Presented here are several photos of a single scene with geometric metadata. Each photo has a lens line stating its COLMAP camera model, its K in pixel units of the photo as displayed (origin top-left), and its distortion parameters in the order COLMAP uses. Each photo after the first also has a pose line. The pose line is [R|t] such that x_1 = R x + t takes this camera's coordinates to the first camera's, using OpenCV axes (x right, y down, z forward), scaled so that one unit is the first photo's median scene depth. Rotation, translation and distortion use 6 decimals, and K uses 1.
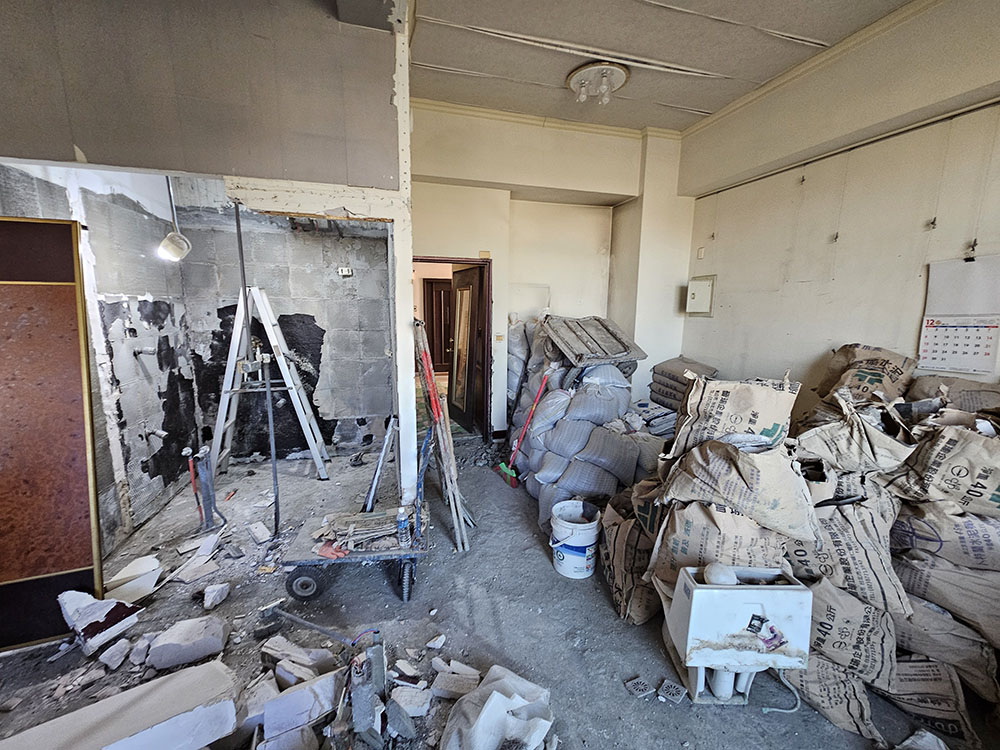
lens RADIAL K [[410.3, 0, 501.4], [0, 410.3, 381.5], [0, 0, 1]] dist [0.002439, -0.000820]
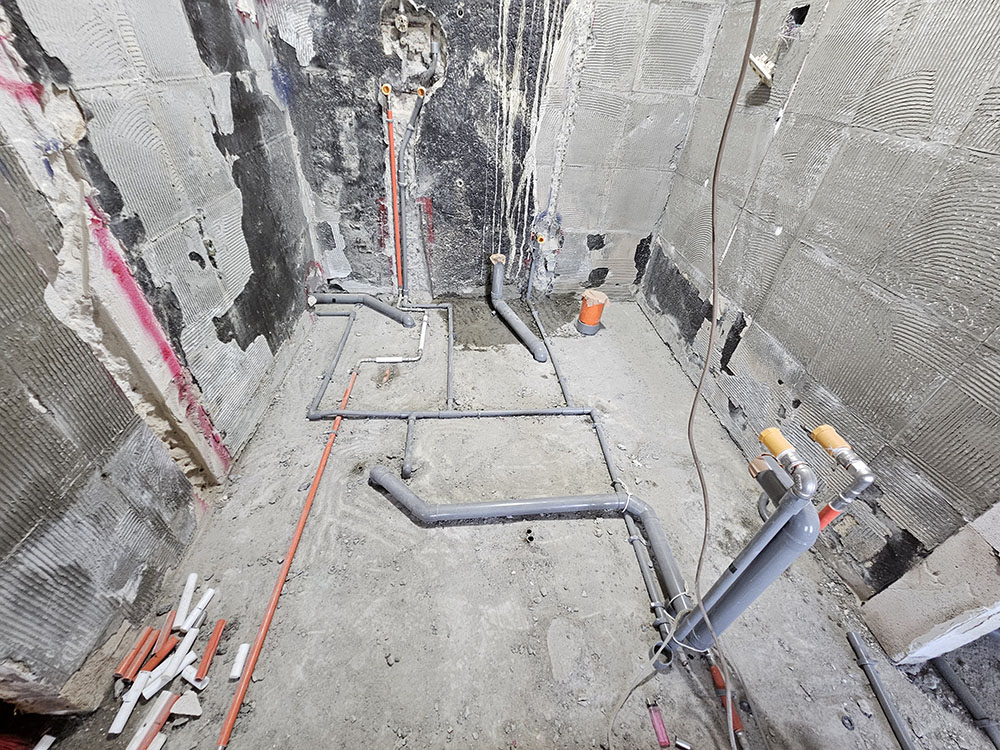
lens RADIAL K [[410.3, 0, 501.7], [0, 410.3, 377.6], [0, 0, 1]] dist [0.002439, -0.000820]
pose [[0.977845, 0.161719, -0.132915, -0.362596], [-0.082908, 0.882227, 0.463466, 0.020335], [0.192213, -0.442178, 0.876089, 0.459602]]
